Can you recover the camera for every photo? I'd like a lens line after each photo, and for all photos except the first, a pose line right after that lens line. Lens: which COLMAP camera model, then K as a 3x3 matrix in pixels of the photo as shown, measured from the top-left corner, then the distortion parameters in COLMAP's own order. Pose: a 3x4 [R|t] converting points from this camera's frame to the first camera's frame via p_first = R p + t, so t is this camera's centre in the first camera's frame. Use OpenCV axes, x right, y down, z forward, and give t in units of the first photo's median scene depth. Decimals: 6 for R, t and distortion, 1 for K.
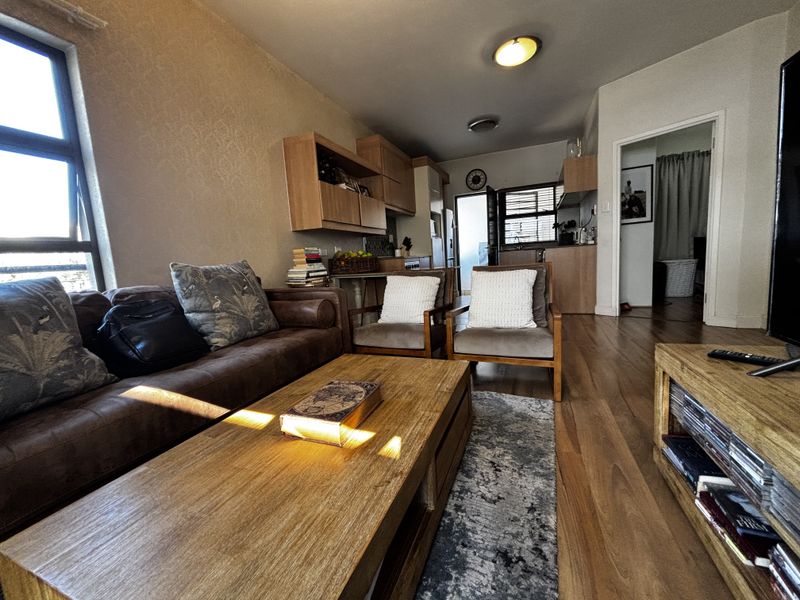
lens RADIAL K [[319.3, 0, 401.1], [0, 319.3, 298.0], [0, 0, 1]] dist [-0.002090, -0.000140]
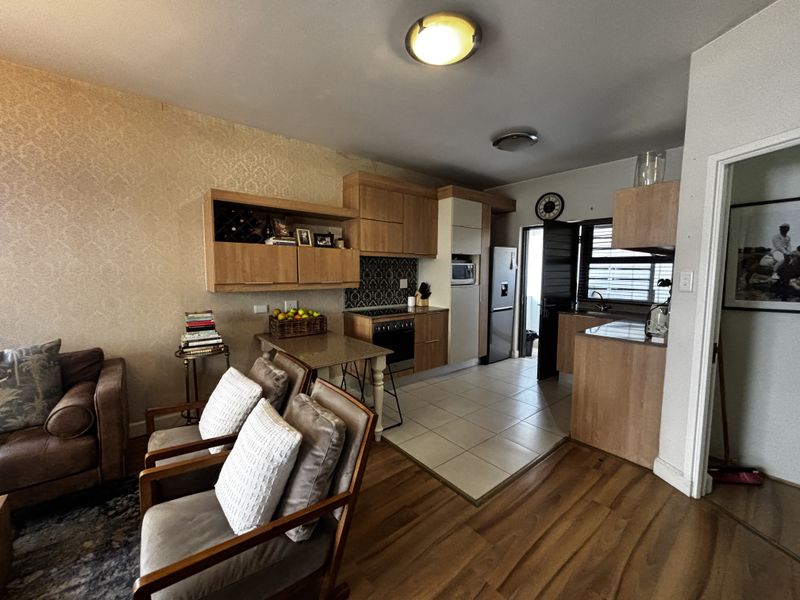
lens RADIAL K [[319.3, 0, 401.1], [0, 319.3, 298.0], [0, 0, 1]] dist [-0.002090, -0.000140]
pose [[0.880246, 0.111502, -0.461232, 0.454767], [-0.120811, 0.992631, 0.009402, -0.198972], [0.458882, 0.047446, 0.887230, 0.318426]]
